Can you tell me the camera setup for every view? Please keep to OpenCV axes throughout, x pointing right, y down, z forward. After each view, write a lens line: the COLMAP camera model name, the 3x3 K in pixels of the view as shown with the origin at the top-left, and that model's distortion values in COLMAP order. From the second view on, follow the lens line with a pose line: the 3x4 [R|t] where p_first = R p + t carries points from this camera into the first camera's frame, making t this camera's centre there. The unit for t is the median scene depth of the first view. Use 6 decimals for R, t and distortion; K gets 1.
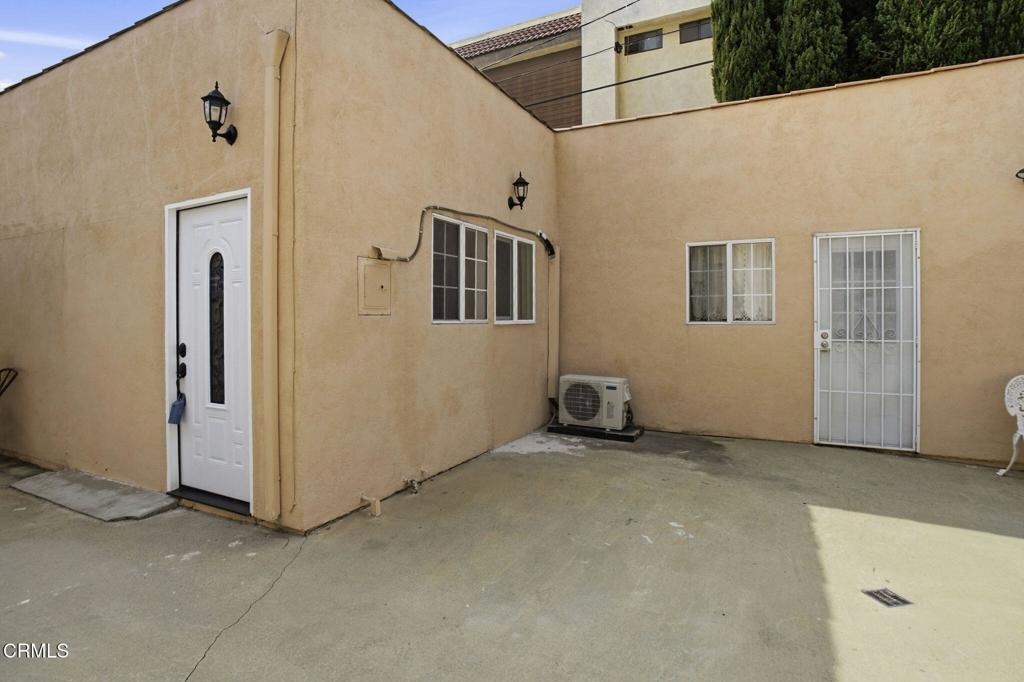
lens RADIAL K [[526.2, 0, 510.7], [0, 526.2, 322.7], [0, 0, 1]] dist [-0.082735, 0.038221]
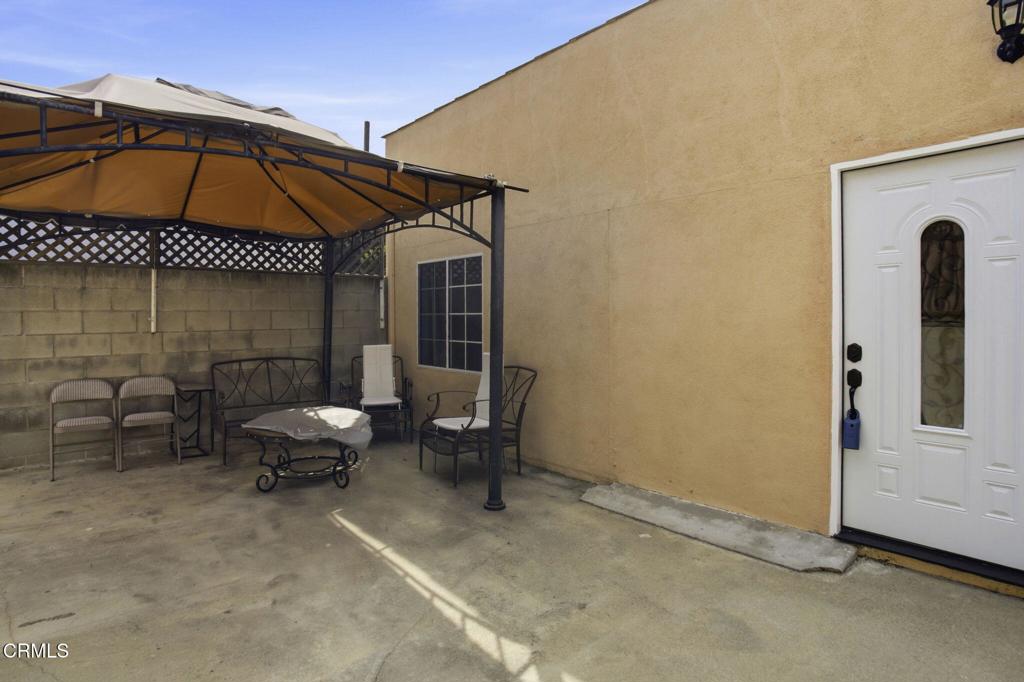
lens RADIAL K [[535.1, 0, 505.1], [0, 535.1, 321.9], [0, 0, 1]] dist [-0.078643, 0.032635]
pose [[0.929087, 0.000614, -0.369862, -0.682500], [0.002822, 0.999958, 0.008750, -0.000374], [0.369851, -0.009174, 0.929046, 0.066699]]
